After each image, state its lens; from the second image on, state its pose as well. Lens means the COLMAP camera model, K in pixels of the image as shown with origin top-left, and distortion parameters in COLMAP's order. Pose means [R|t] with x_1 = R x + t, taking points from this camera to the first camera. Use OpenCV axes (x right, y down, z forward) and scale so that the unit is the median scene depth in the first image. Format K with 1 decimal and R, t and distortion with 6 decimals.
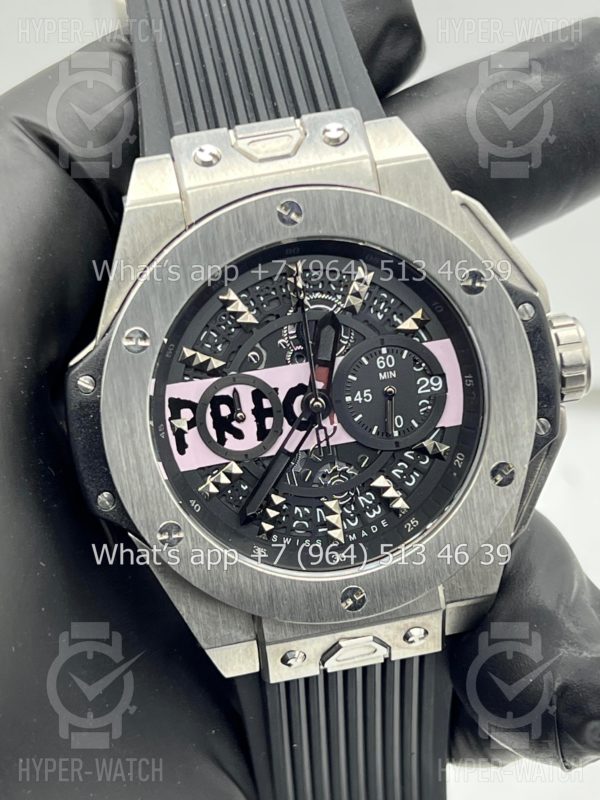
lens RADIAL K [[1879.0, 0, 300.0], [0, 1879.0, 400.0], [0, 0, 1]] dist [0.259380, -0.339132]
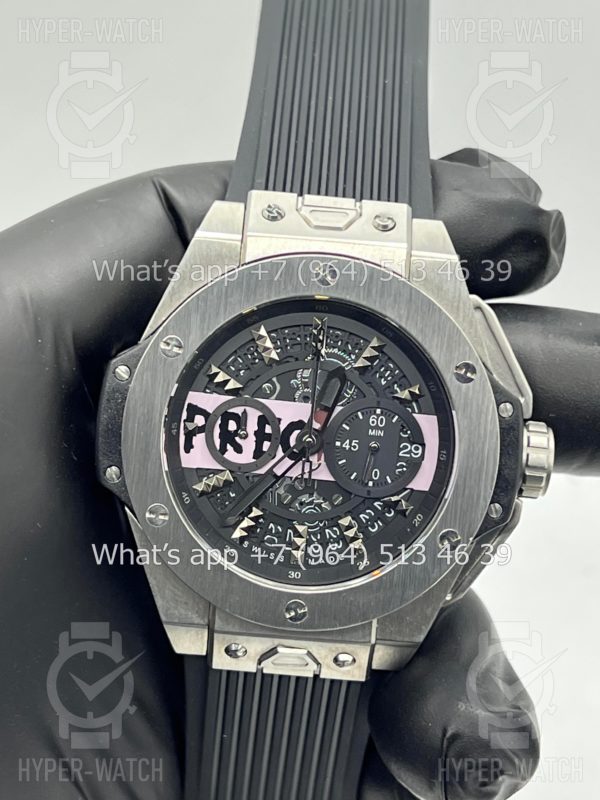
lens RADIAL K [[1879.0, 0, 300.0], [0, 1879.0, 400.0], [0, 0, 1]] dist [0.259380, -0.339132]
pose [[0.964006, 0.253556, -0.080013, 0.089203], [-0.257457, 0.965343, -0.042767, 0.028994], [0.066396, 0.061828, 0.995876, -0.155675]]
